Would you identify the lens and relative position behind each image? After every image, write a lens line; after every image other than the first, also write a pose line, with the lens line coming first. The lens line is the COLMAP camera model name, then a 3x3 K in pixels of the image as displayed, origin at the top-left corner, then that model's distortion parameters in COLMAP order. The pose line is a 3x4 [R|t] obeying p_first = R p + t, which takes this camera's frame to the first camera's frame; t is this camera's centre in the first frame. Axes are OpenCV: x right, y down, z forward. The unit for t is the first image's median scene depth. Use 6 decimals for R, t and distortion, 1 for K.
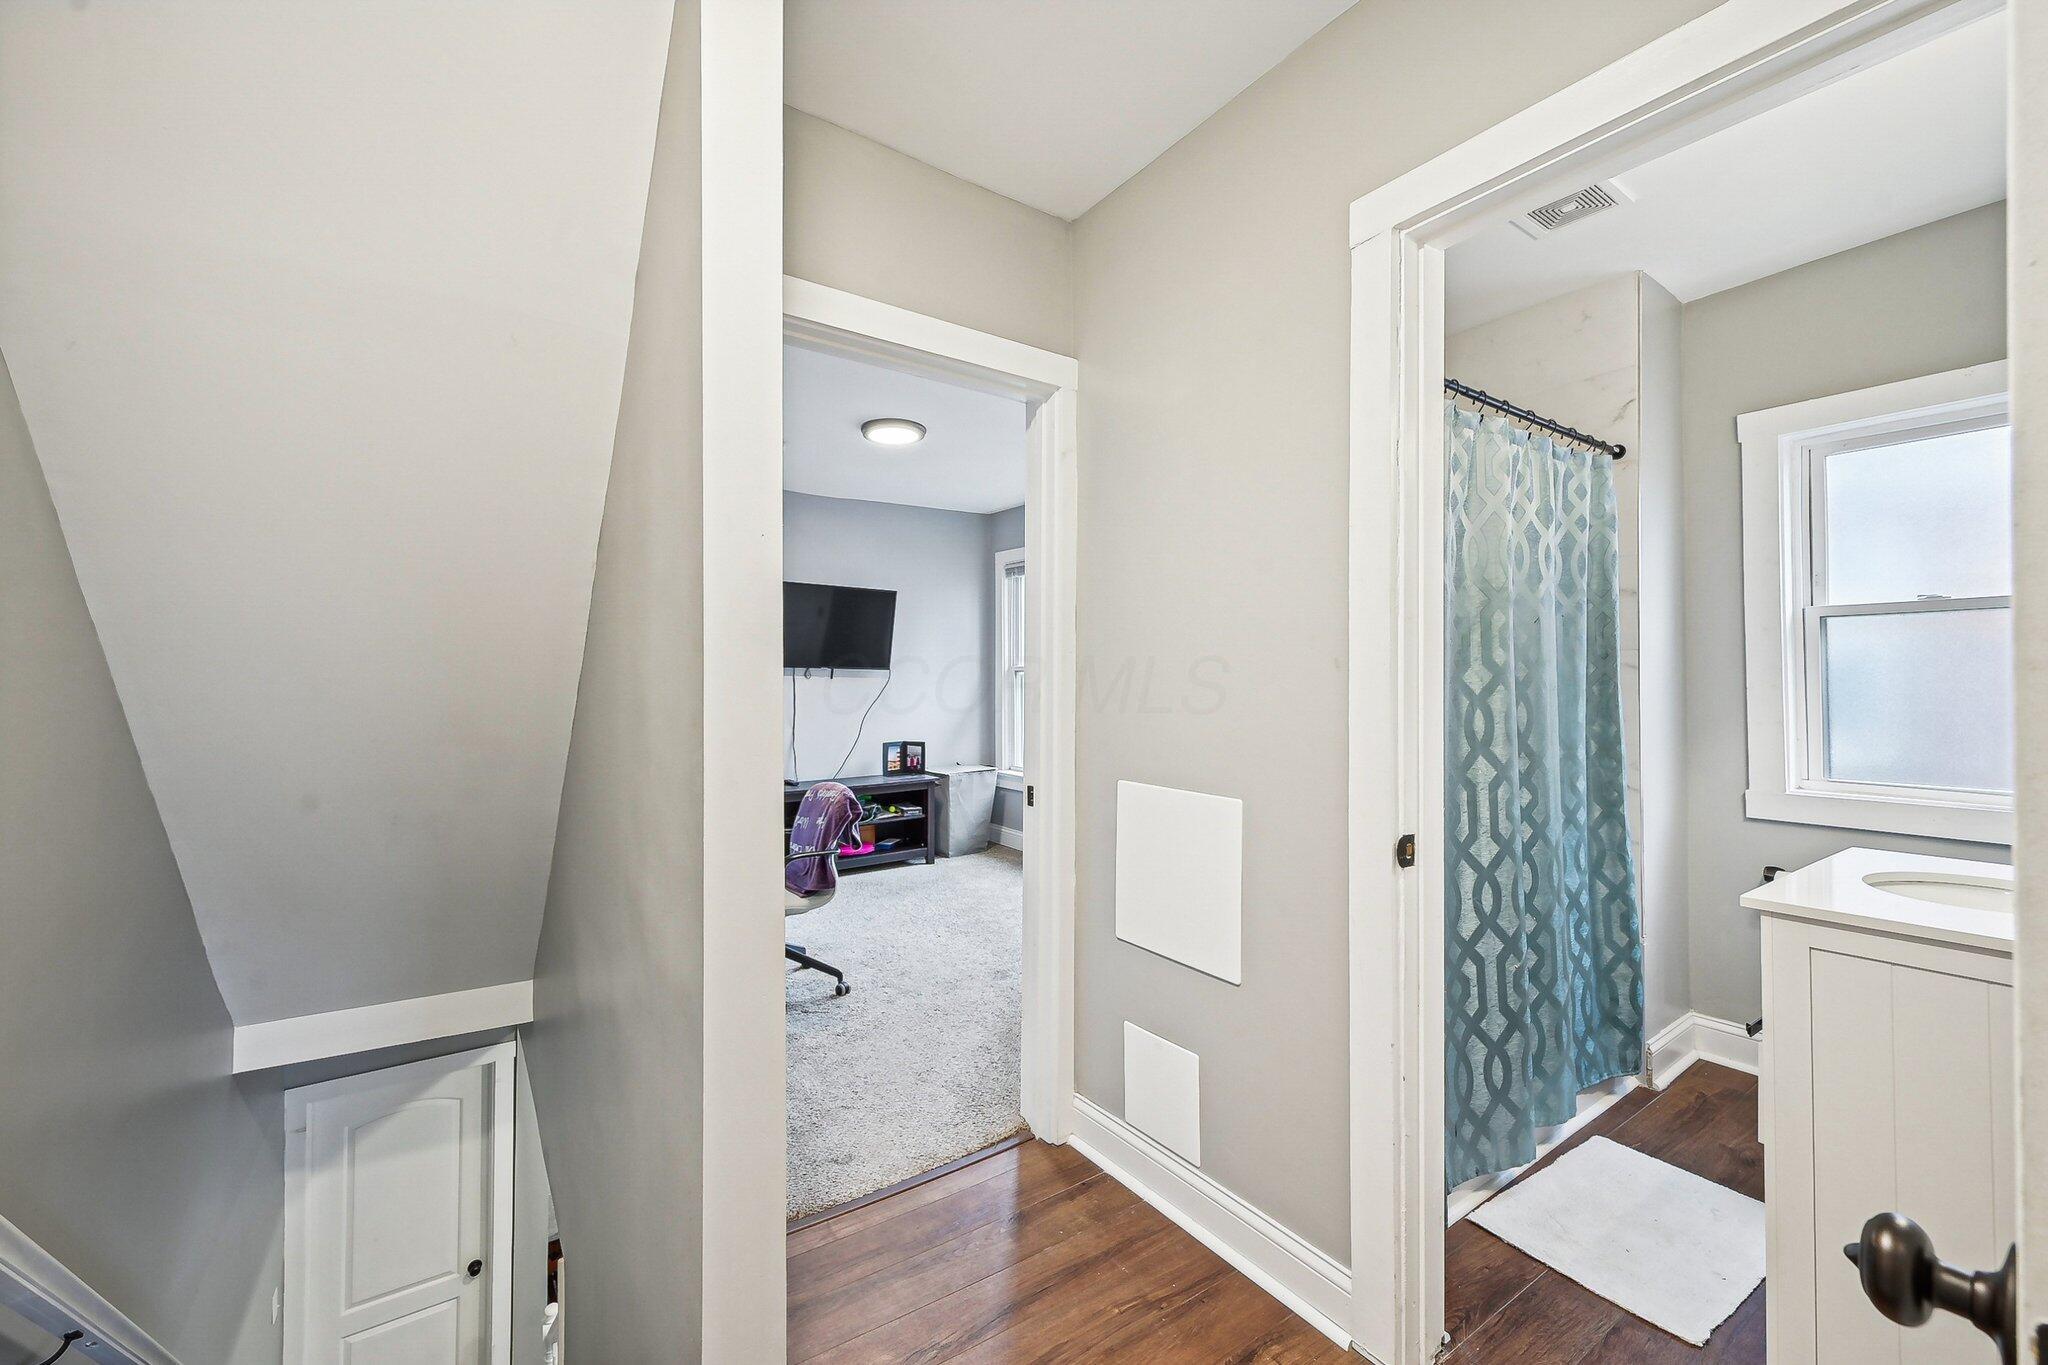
lens RADIAL K [[815.7, 0, 1023.9], [0, 815.7, 678.1], [0, 0, 1]] dist [-0.000183, -0.000046]
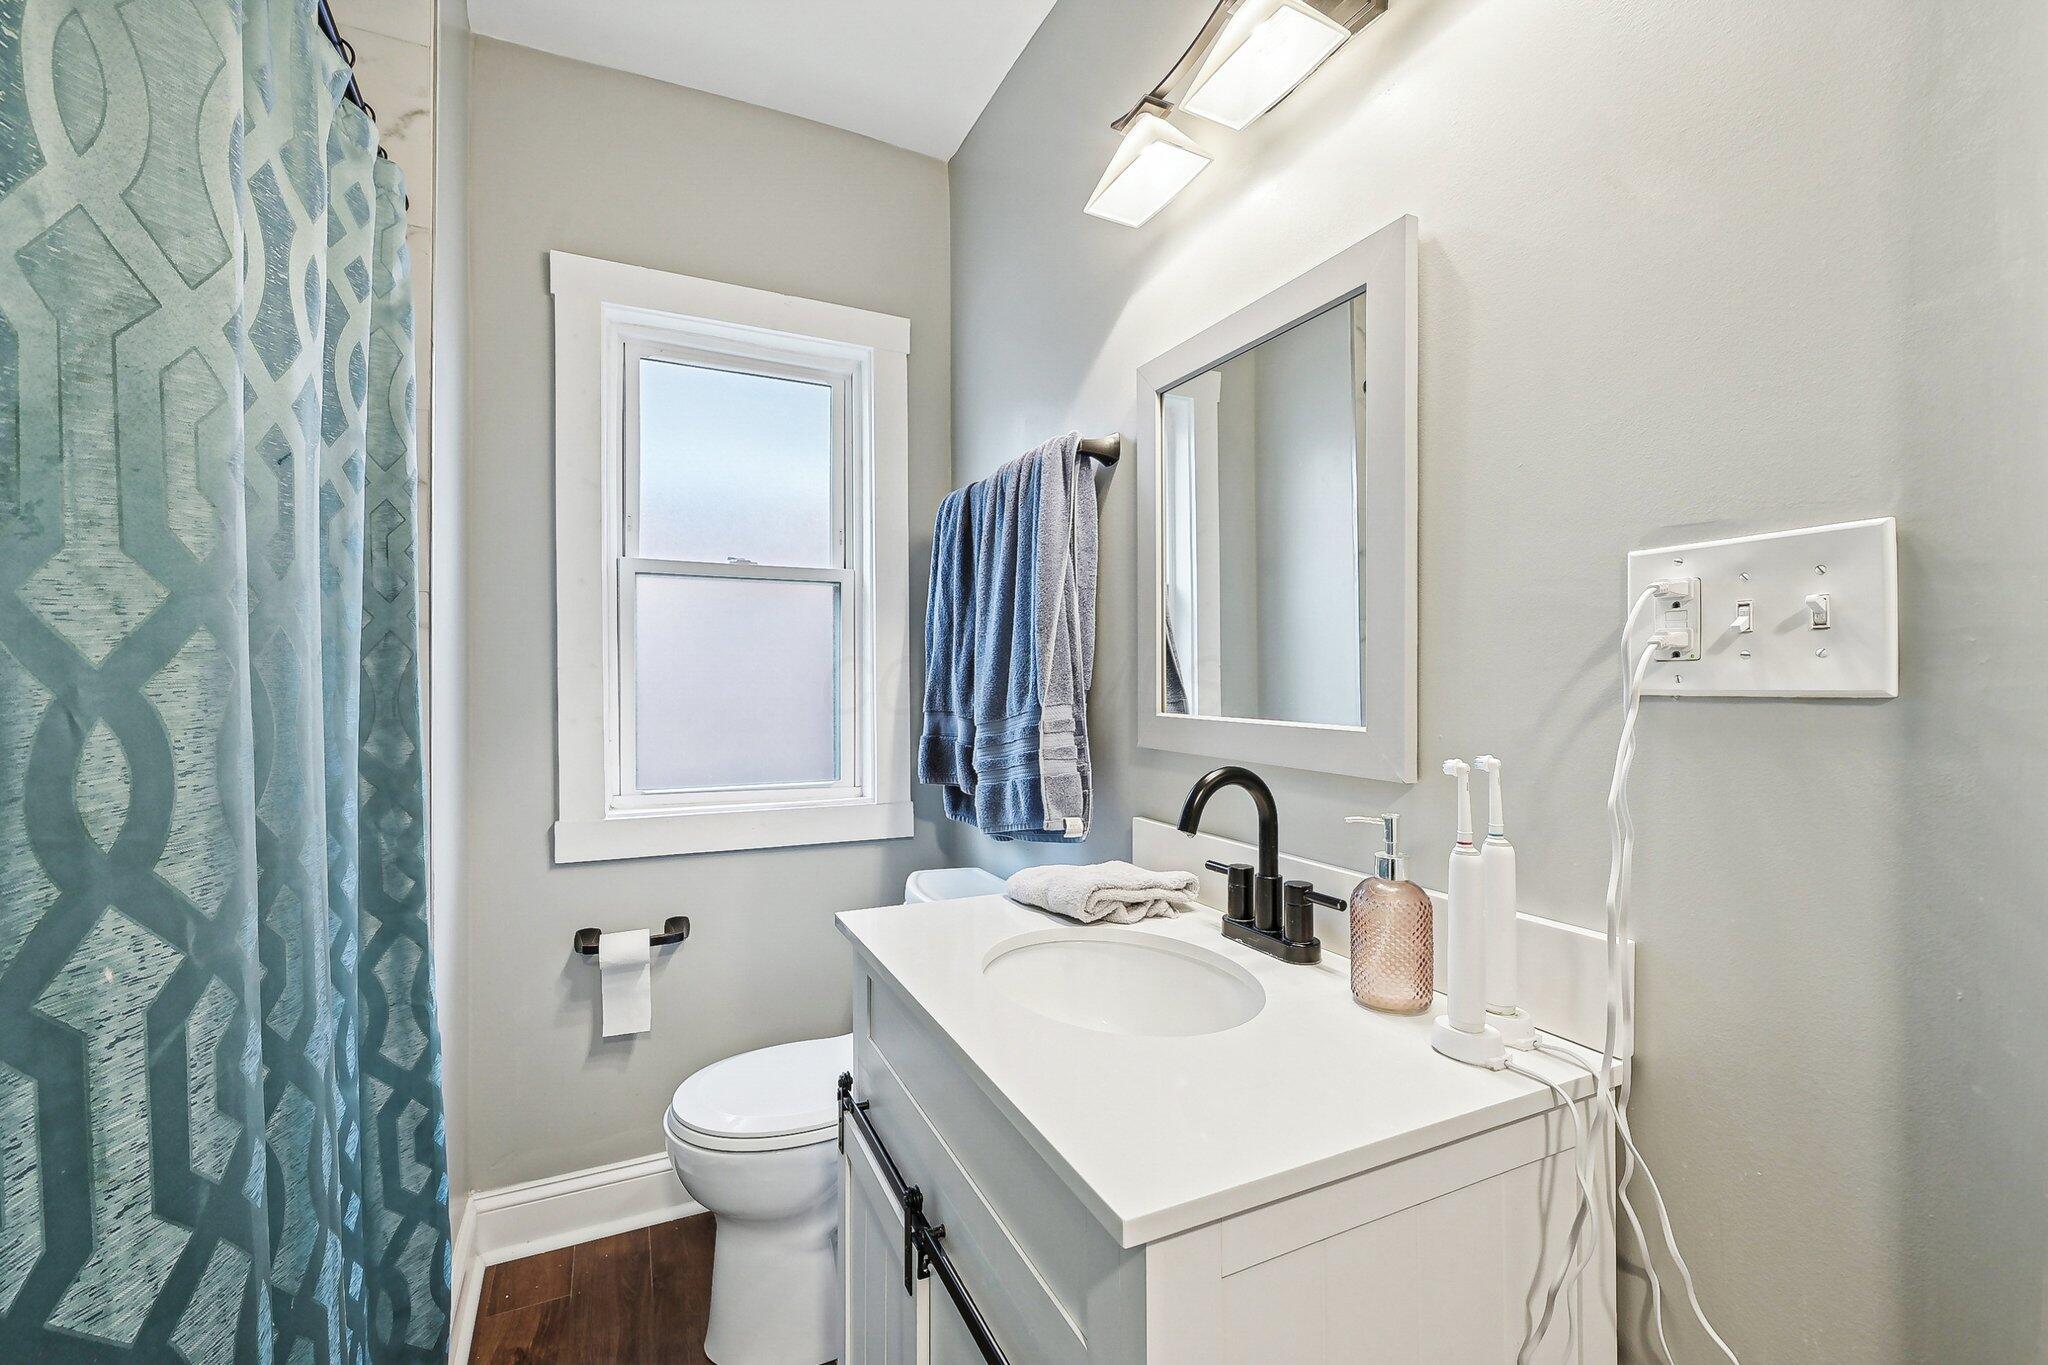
lens RADIAL K [[859.2, 0, 1024.6], [0, 859.2, 679.9], [0, 0, 1]] dist [0.000653, -0.000209]
pose [[0.163401, 0.000091, 0.986560, 0.289422], [-0.013510, 0.999906, 0.002145, 0.017002], [-0.986467, -0.013679, 0.163387, 0.570082]]
